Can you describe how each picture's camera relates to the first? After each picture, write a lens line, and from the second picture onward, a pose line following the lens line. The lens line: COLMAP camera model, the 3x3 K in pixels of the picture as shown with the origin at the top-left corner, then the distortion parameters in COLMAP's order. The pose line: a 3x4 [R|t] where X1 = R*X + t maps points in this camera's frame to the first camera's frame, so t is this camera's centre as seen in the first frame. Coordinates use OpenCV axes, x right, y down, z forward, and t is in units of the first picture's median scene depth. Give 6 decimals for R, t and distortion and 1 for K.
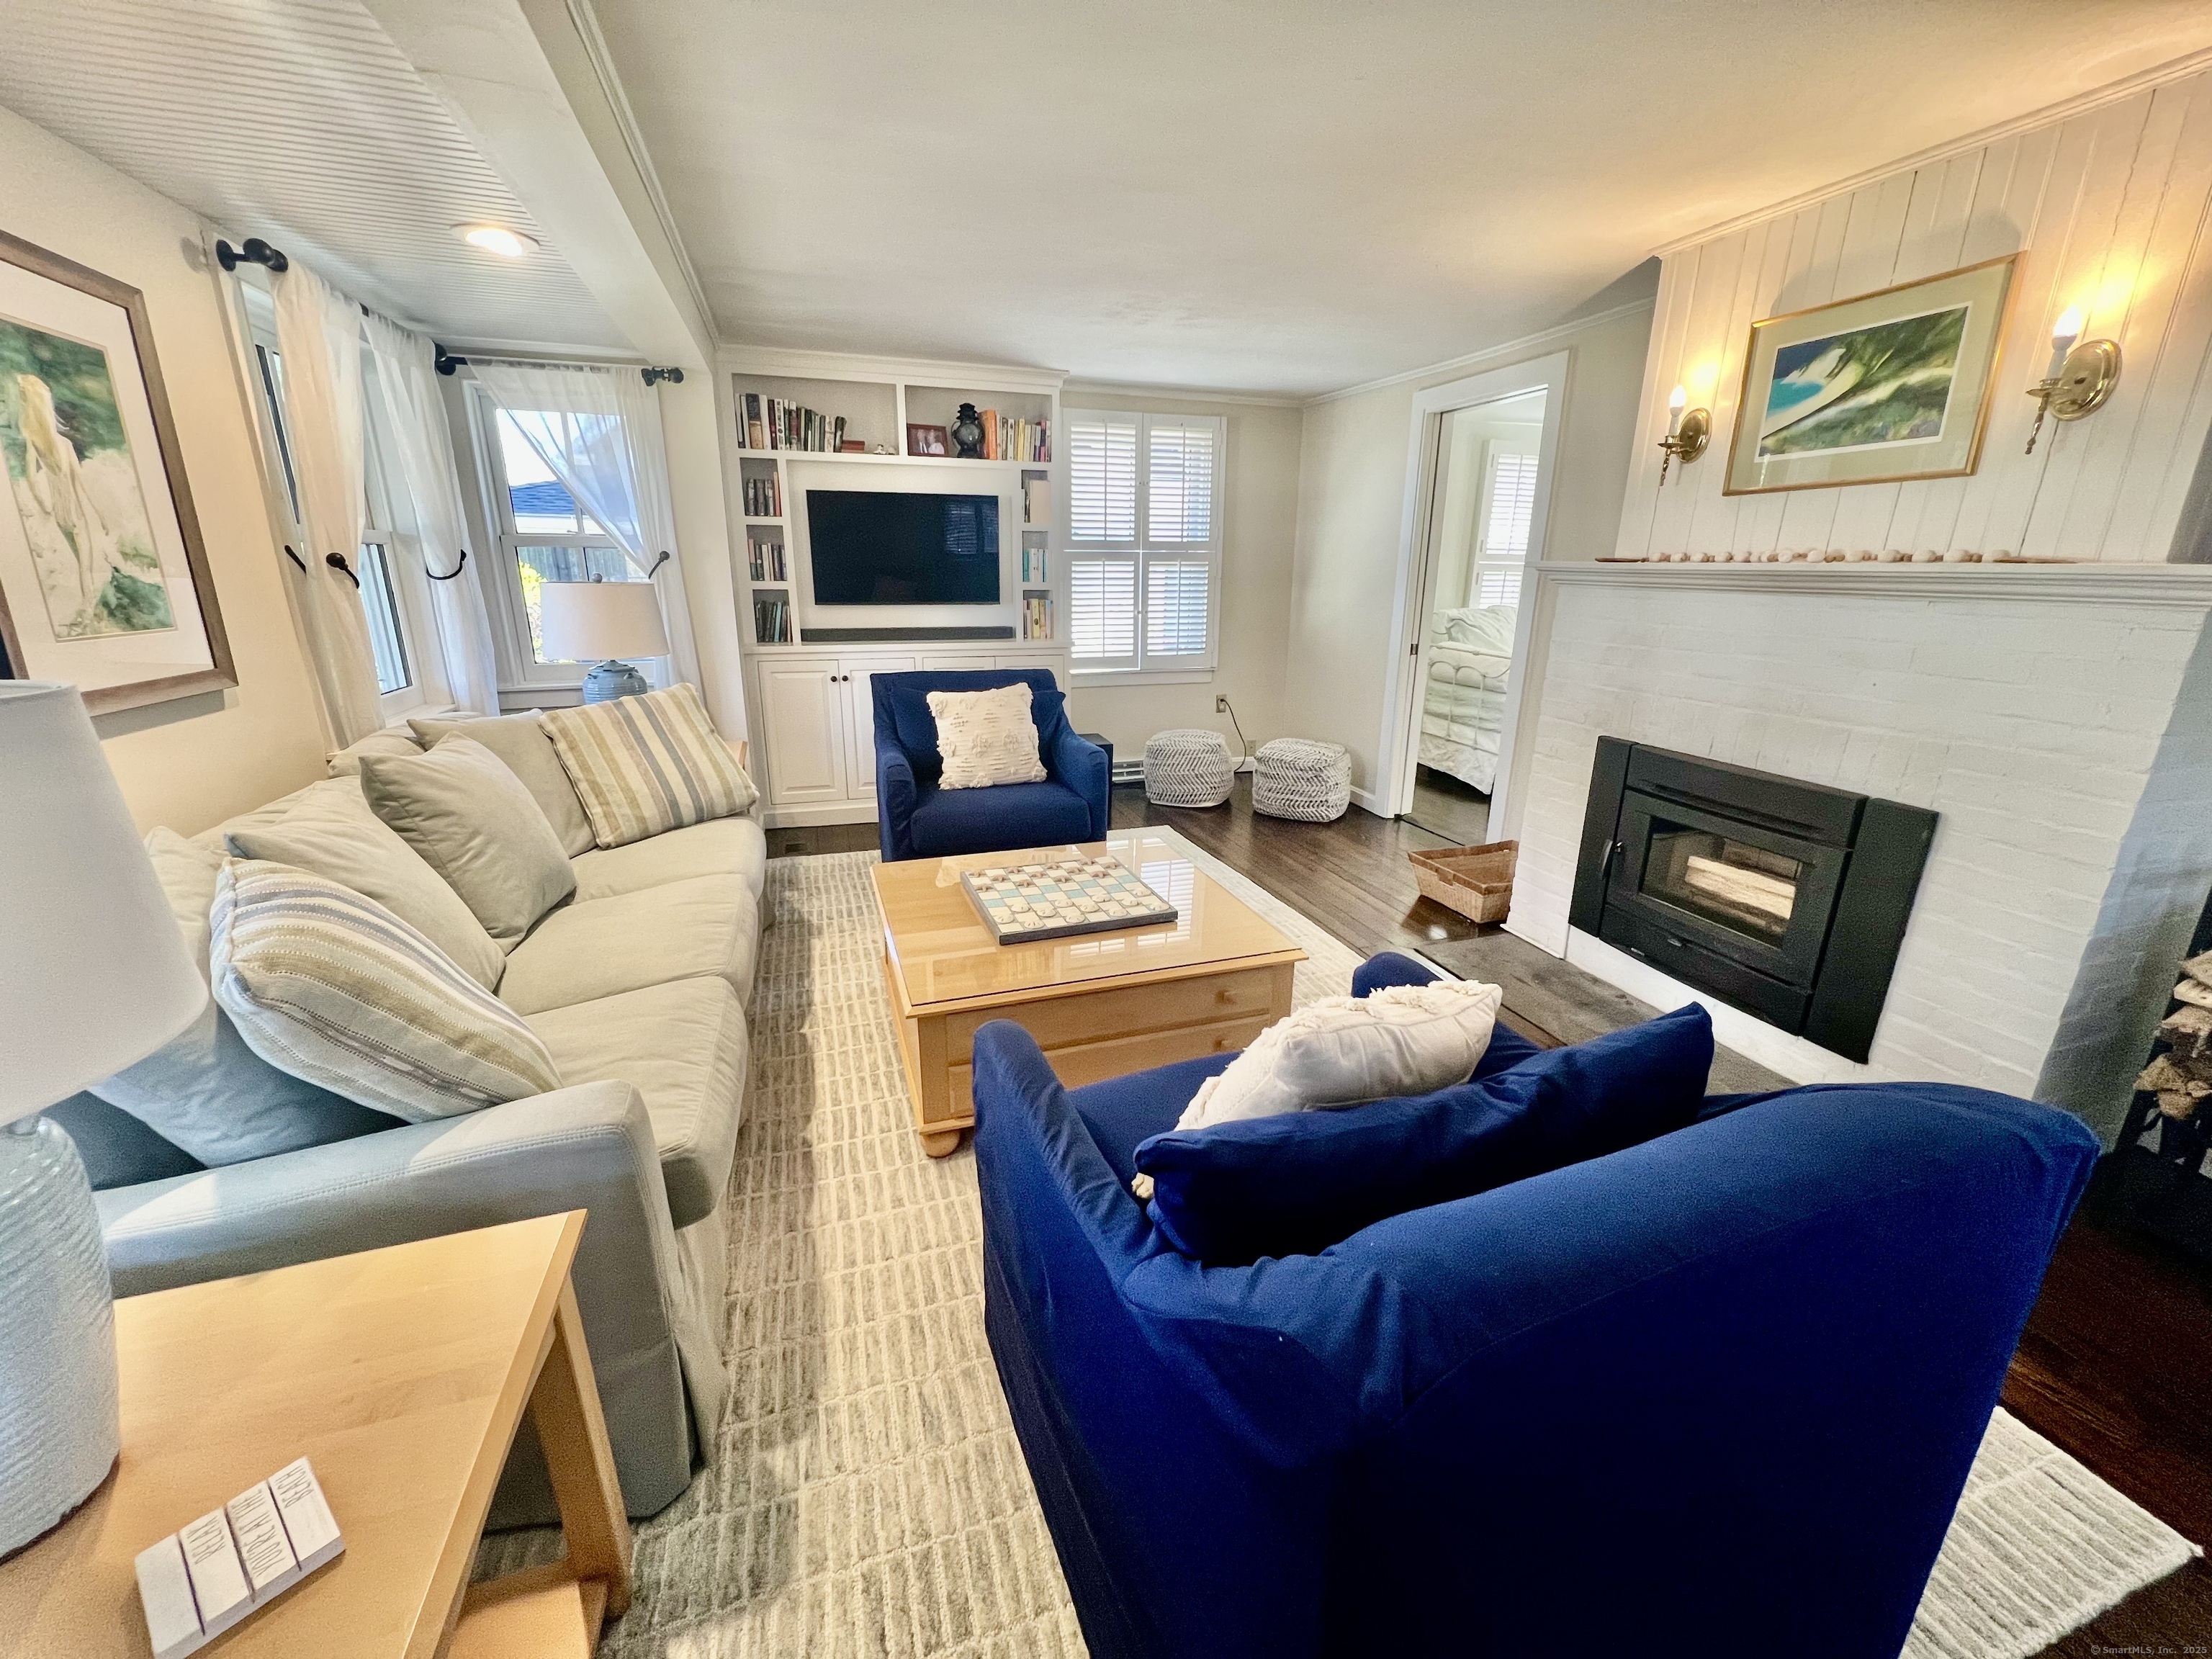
lens RADIAL K [[885.1, 0, 1107.2], [0, 885.1, 823.6], [0, 0, 1]] dist [-0.003092, 0.000532]
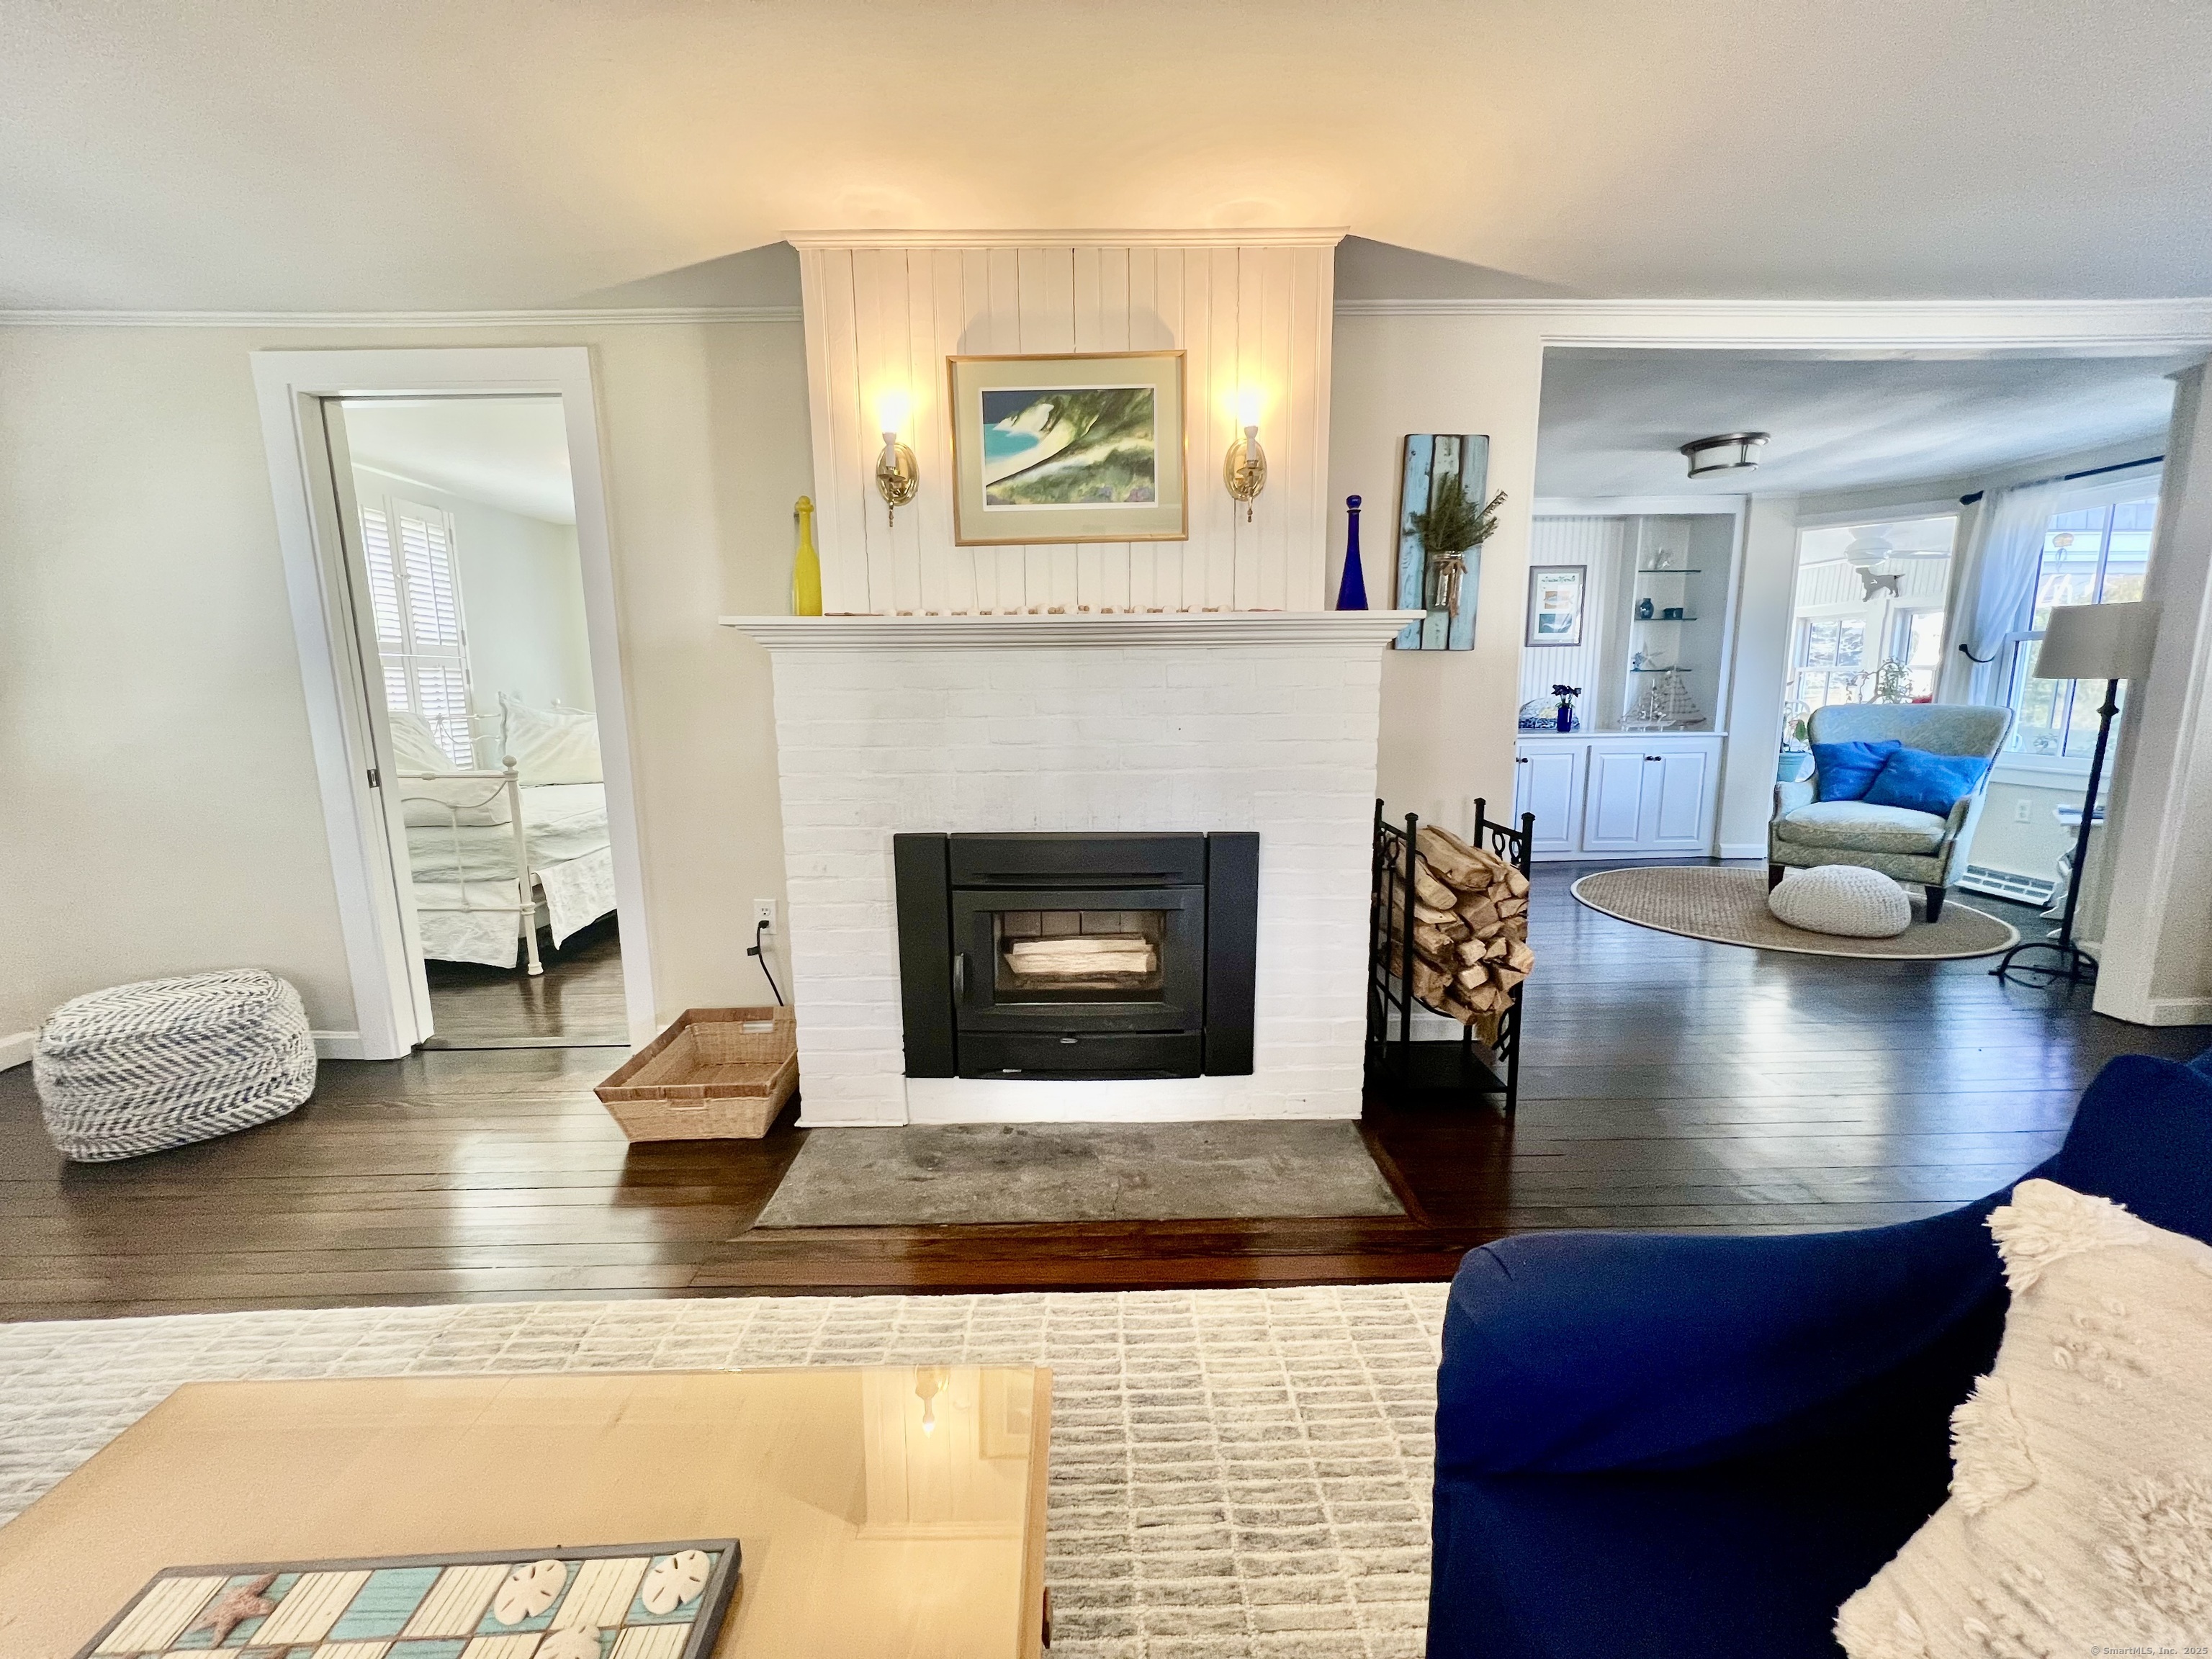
lens RADIAL K [[885.1, 0, 1107.7], [0, 885.1, 827.2], [0, 0, 1]] dist [-0.003092, 0.000532]
pose [[0.304779, -0.170852, 0.936973, -0.128923], [0.283910, 0.955351, 0.081853, -0.126832], [-0.909123, 0.241069, 0.339678, 0.609053]]
